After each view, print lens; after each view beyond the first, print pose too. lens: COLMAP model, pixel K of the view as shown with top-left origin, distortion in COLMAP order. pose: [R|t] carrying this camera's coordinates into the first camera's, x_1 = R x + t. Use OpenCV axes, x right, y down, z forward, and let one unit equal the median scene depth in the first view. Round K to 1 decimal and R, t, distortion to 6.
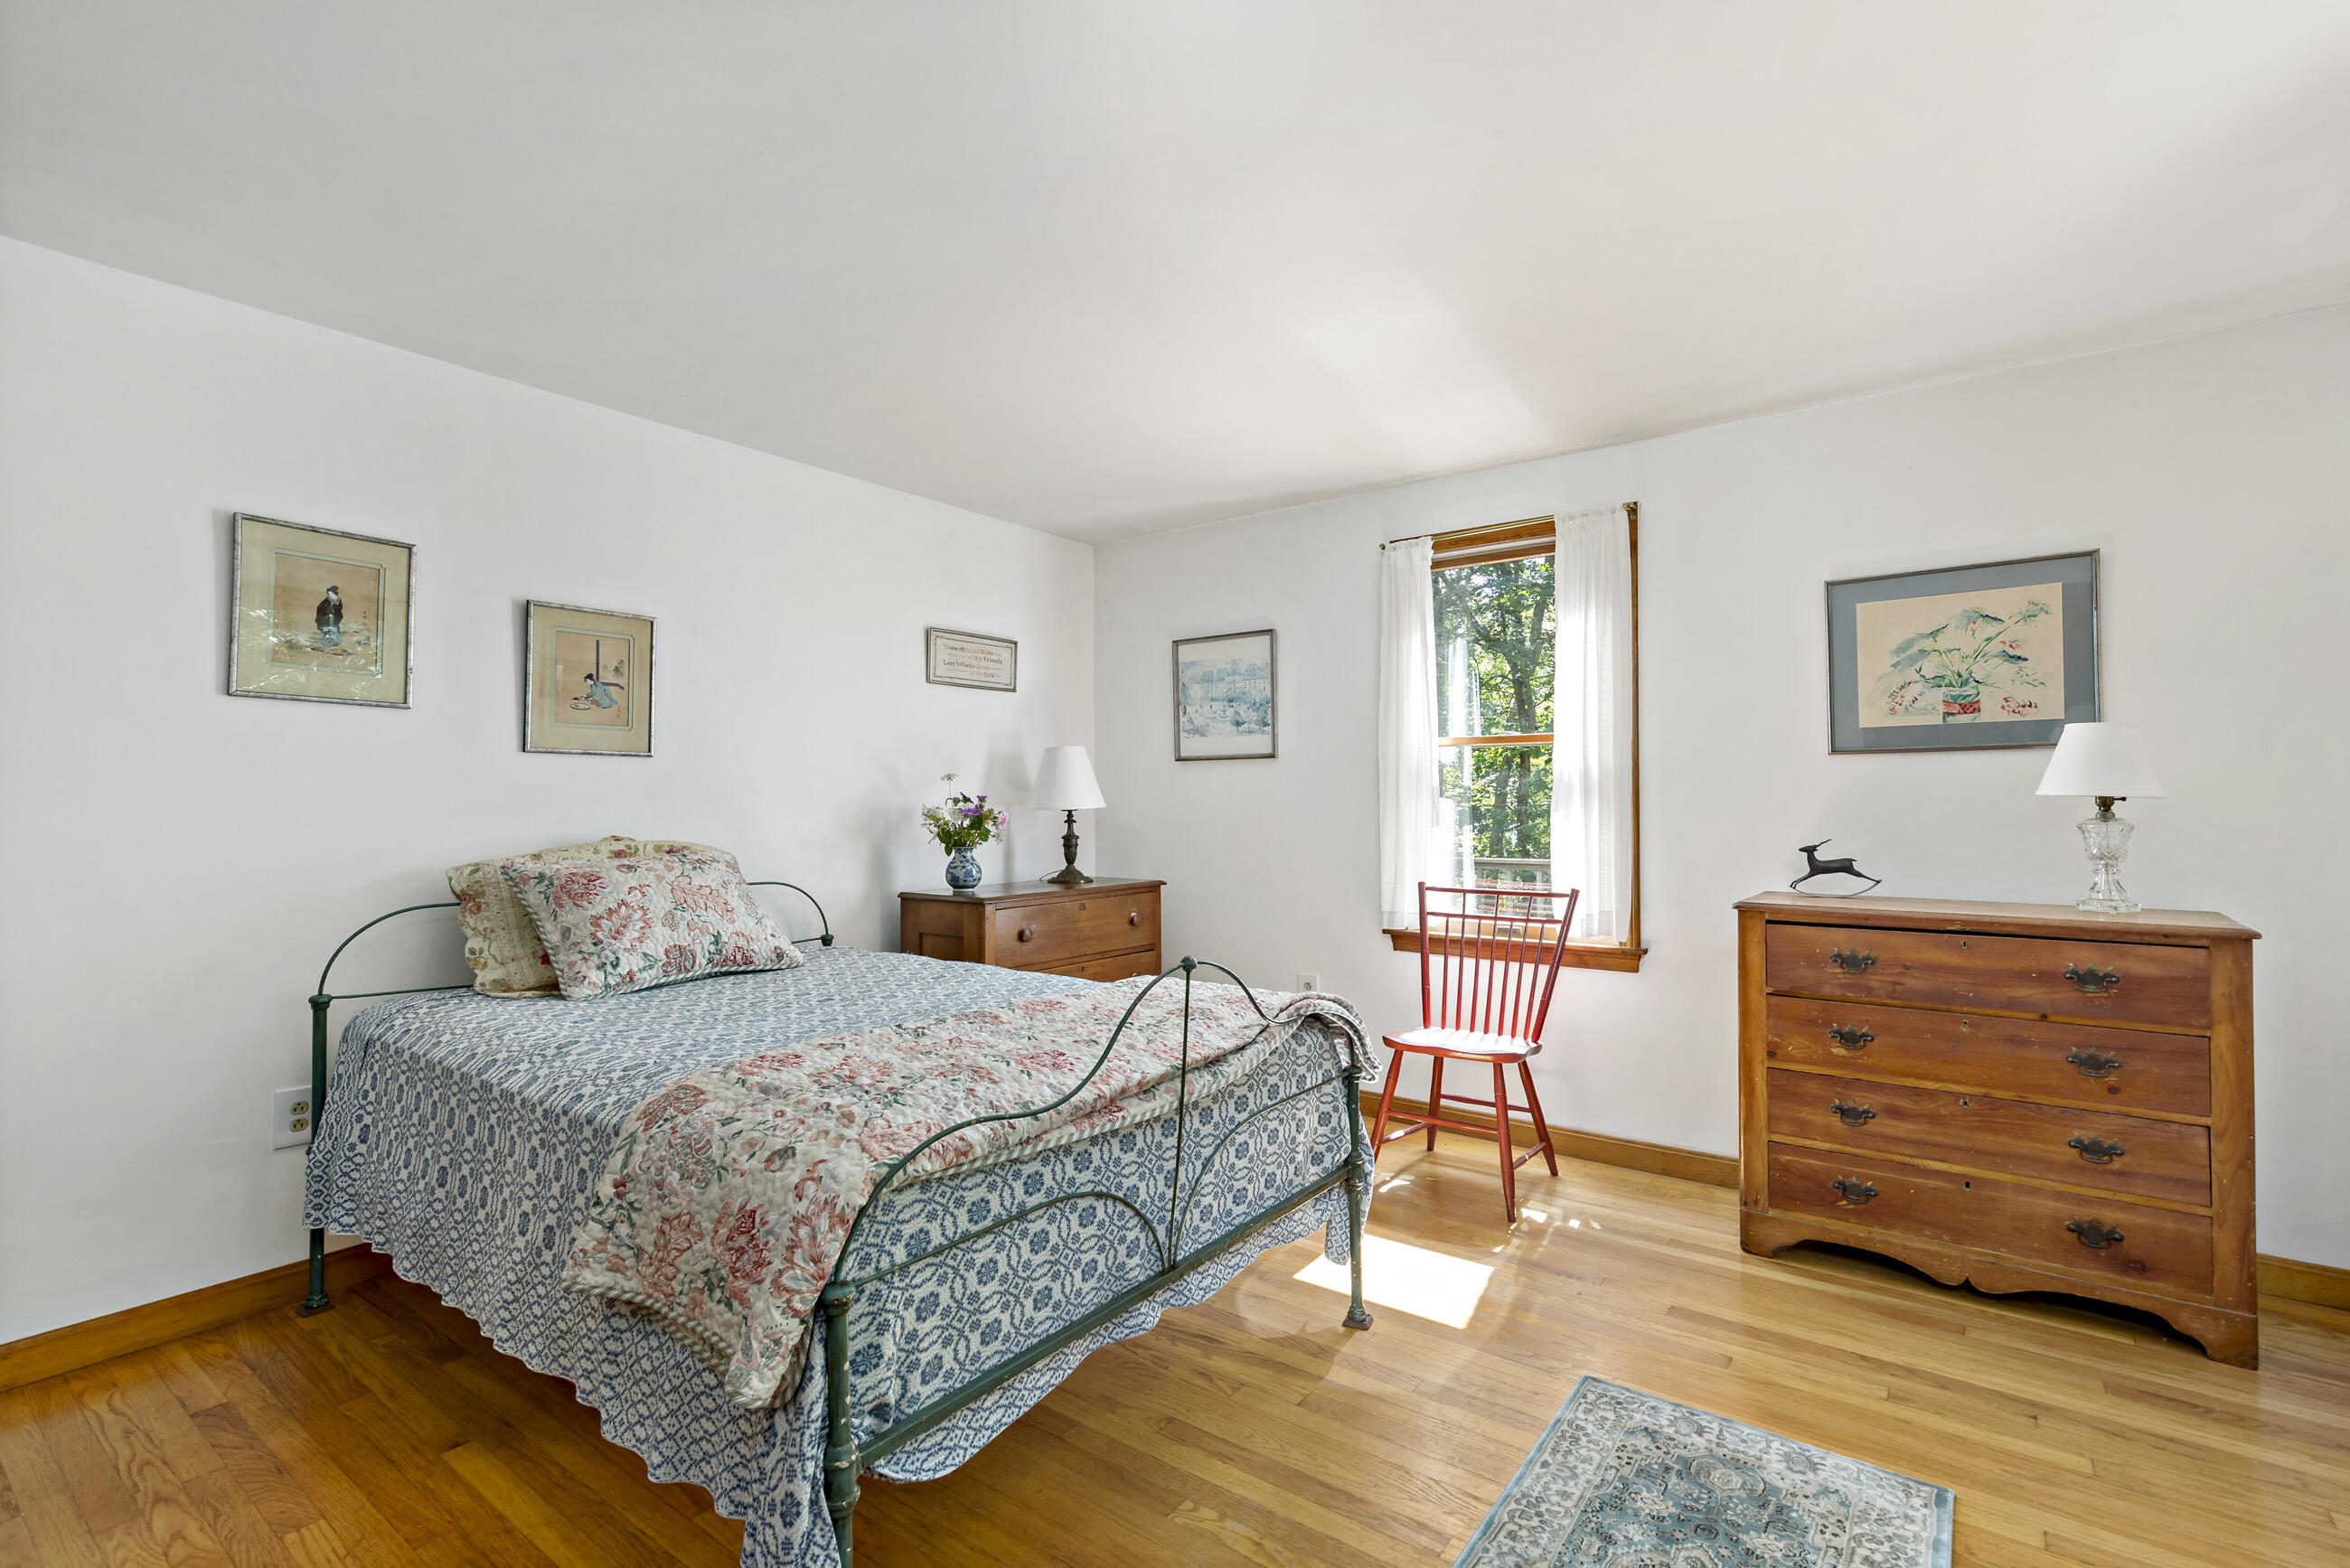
lens RADIAL K [[1075.7, 0, 1162.3], [0, 1075.7, 782.0], [0, 0, 1]] dist [0.013498, -0.001402]
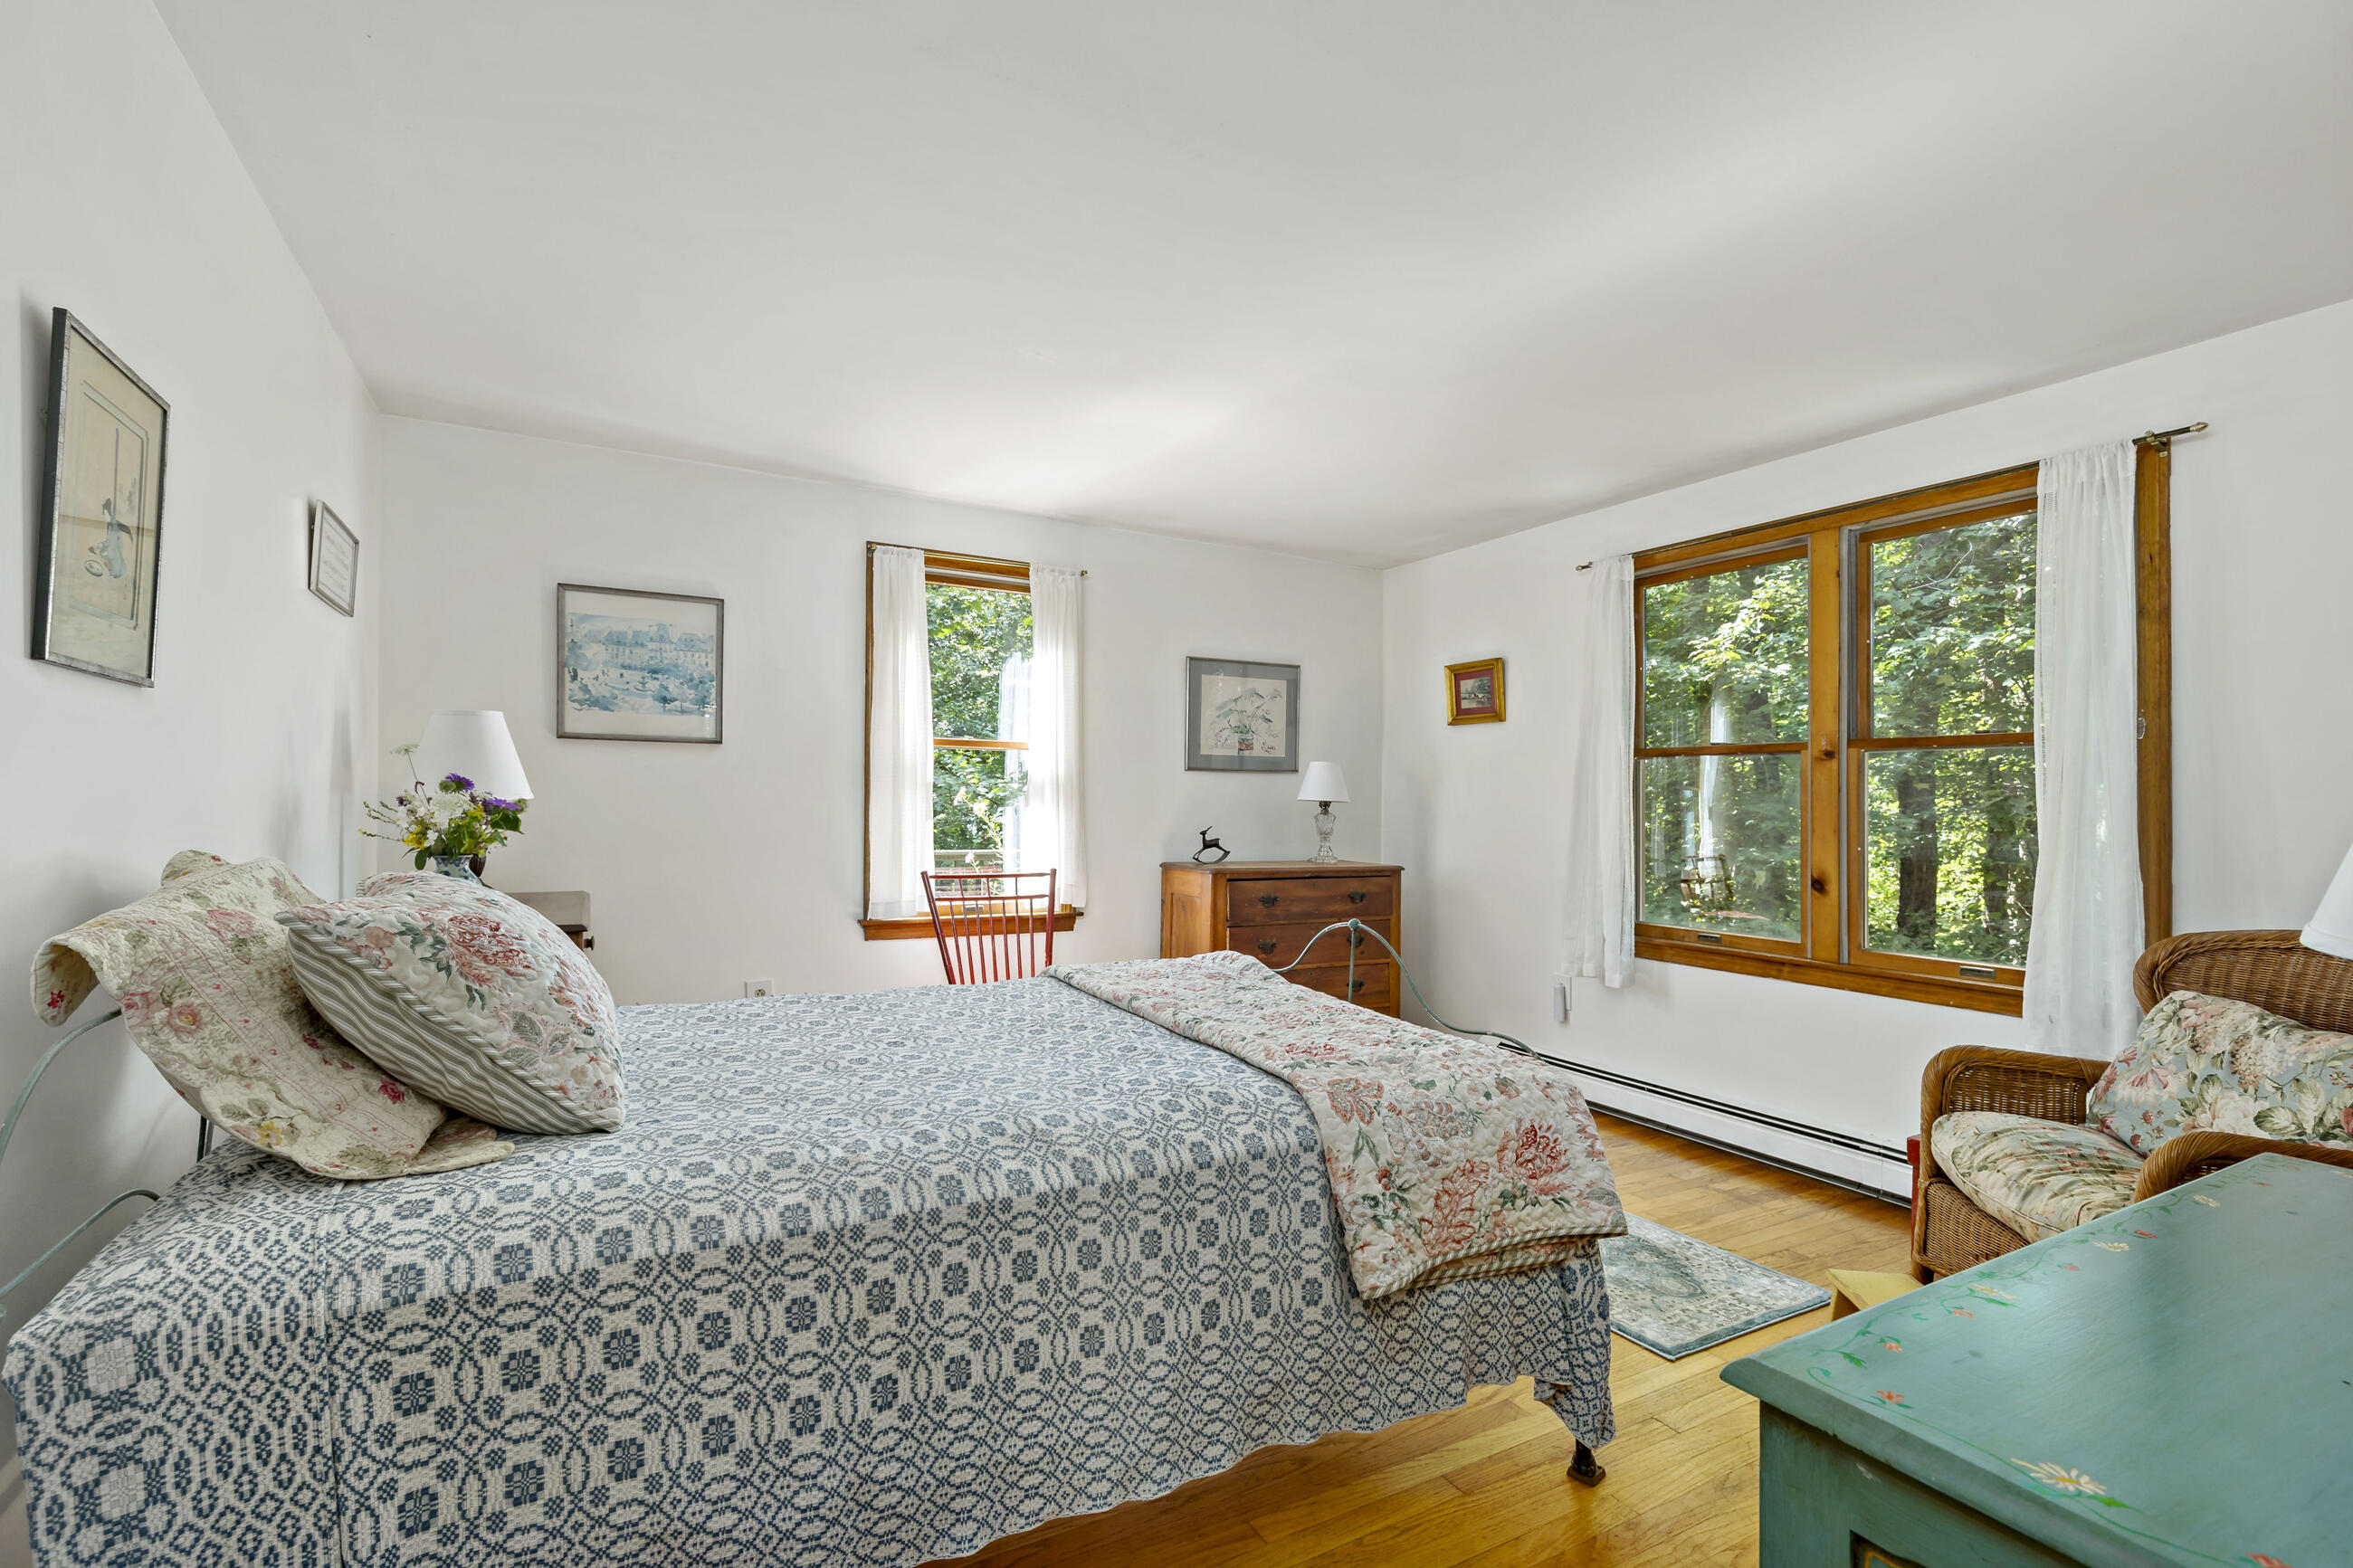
lens RADIAL K [[1077.0, 0, 1161.3], [0, 1077.0, 789.4], [0, 0, 1]] dist [0.013498, -0.001402]
pose [[0.399392, 0.017566, 0.916612, -0.865746], [-0.034898, 0.999383, -0.003946, 0.009072], [-0.916116, -0.030412, 0.399759, 0.469128]]
